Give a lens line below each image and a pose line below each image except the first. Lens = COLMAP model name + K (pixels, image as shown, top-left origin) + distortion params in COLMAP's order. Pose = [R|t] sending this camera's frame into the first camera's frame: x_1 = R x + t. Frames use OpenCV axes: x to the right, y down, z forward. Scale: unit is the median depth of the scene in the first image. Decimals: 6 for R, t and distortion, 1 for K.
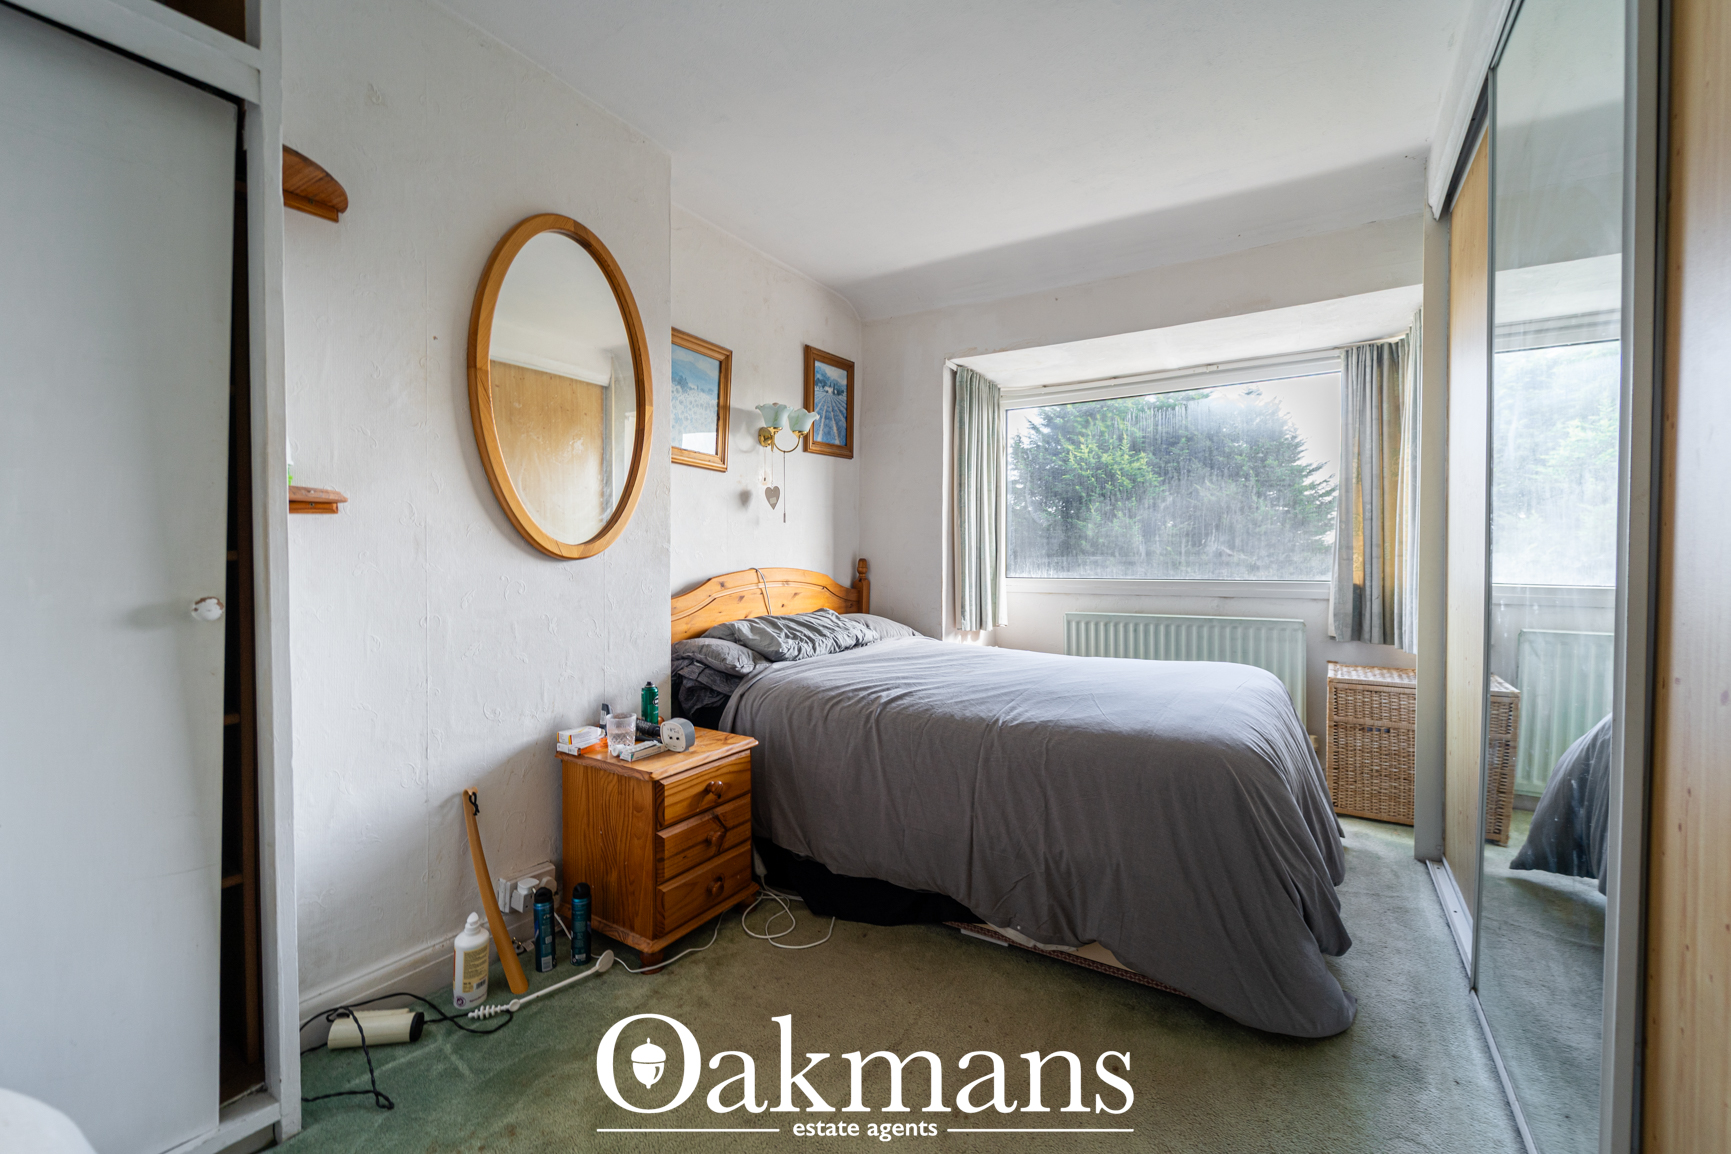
lens RADIAL K [[710.6, 0, 867.0], [0, 710.6, 570.4], [0, 0, 1]] dist [0.003586, -0.001746]
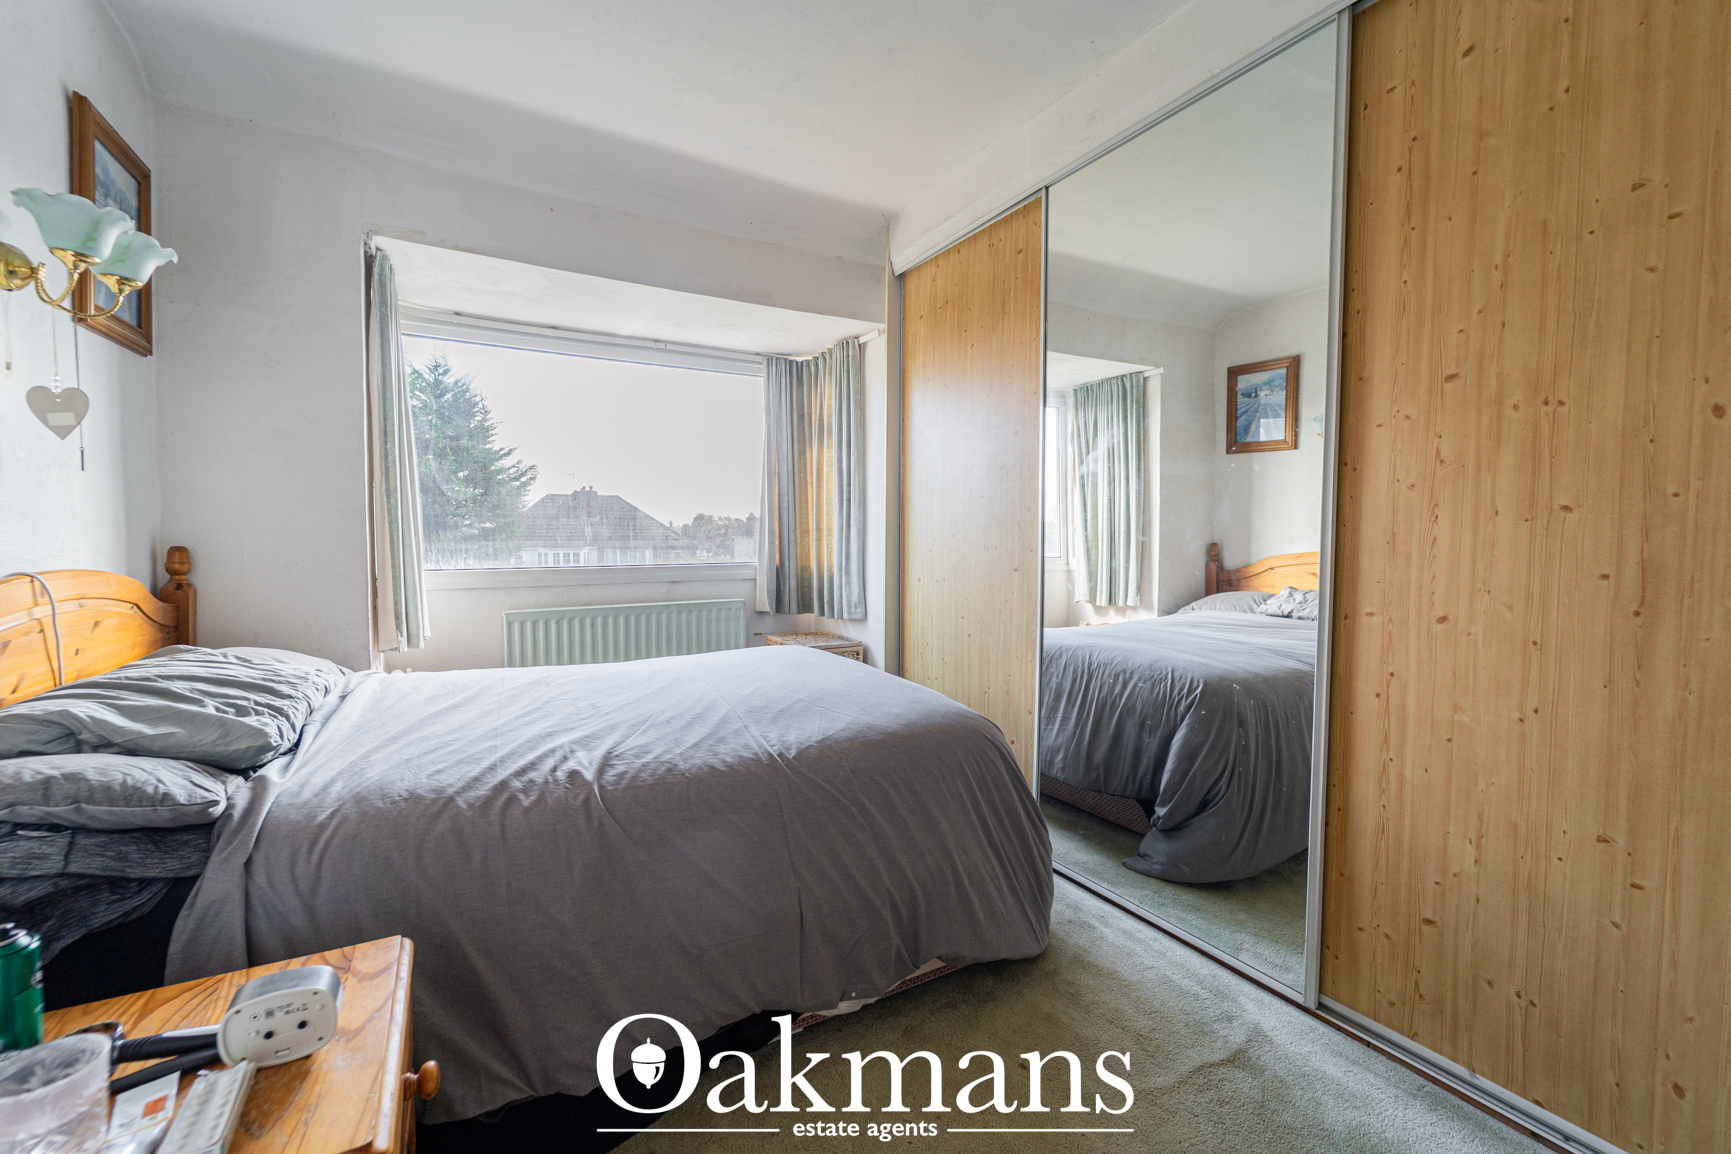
lens RADIAL K [[710.6, 0, 865.2], [0, 710.6, 574.8], [0, 0, 1]] dist [0.003586, -0.001746]
pose [[0.481904, -0.045082, 0.875064, -0.248521], [0.017162, 0.998970, 0.042014, -0.009789], [-0.876056, -0.005229, 0.482181, 0.304702]]
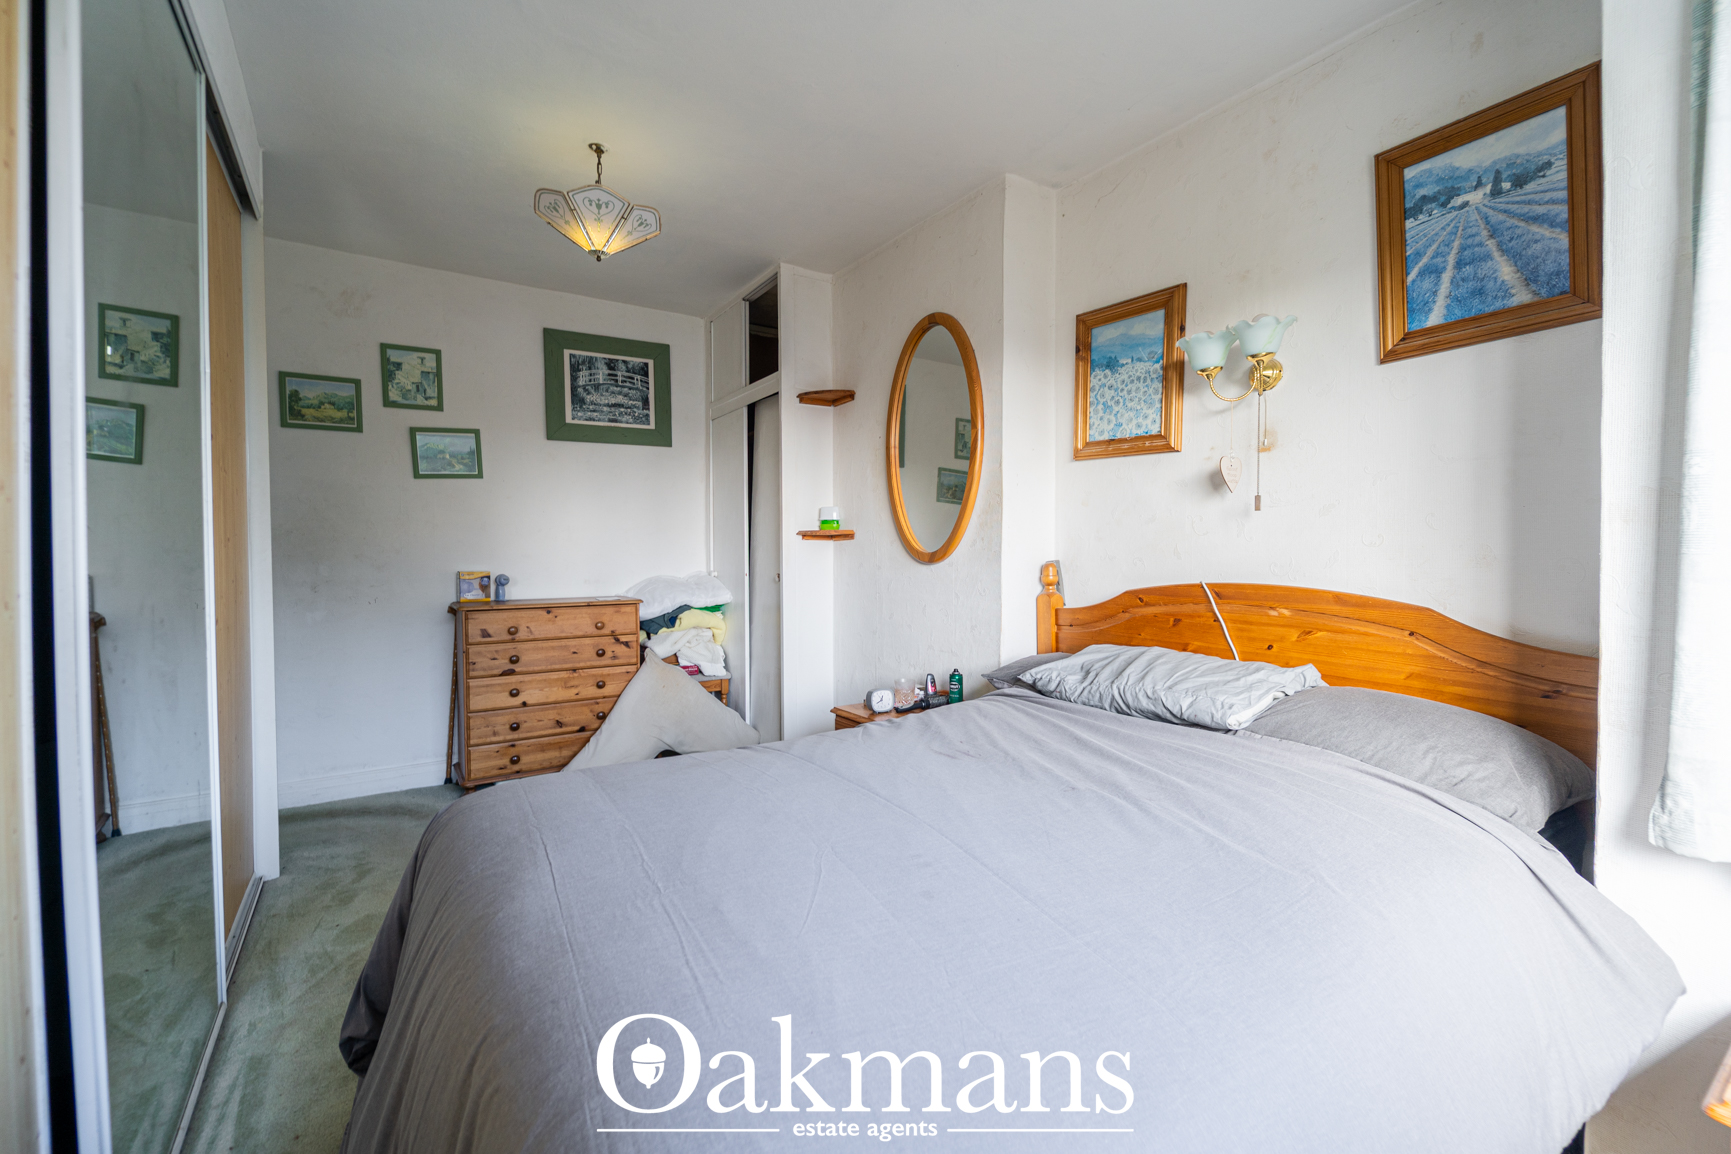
lens RADIAL K [[710.6, 0, 862.1], [0, 710.6, 568.4], [0, 0, 1]] dist [0.003586, -0.001746]
pose [[-0.408803, 0.029754, -0.912137, 0.517977], [-0.014763, 0.999122, 0.039207, -0.032658], [0.912503, 0.029494, -0.408005, 0.837721]]
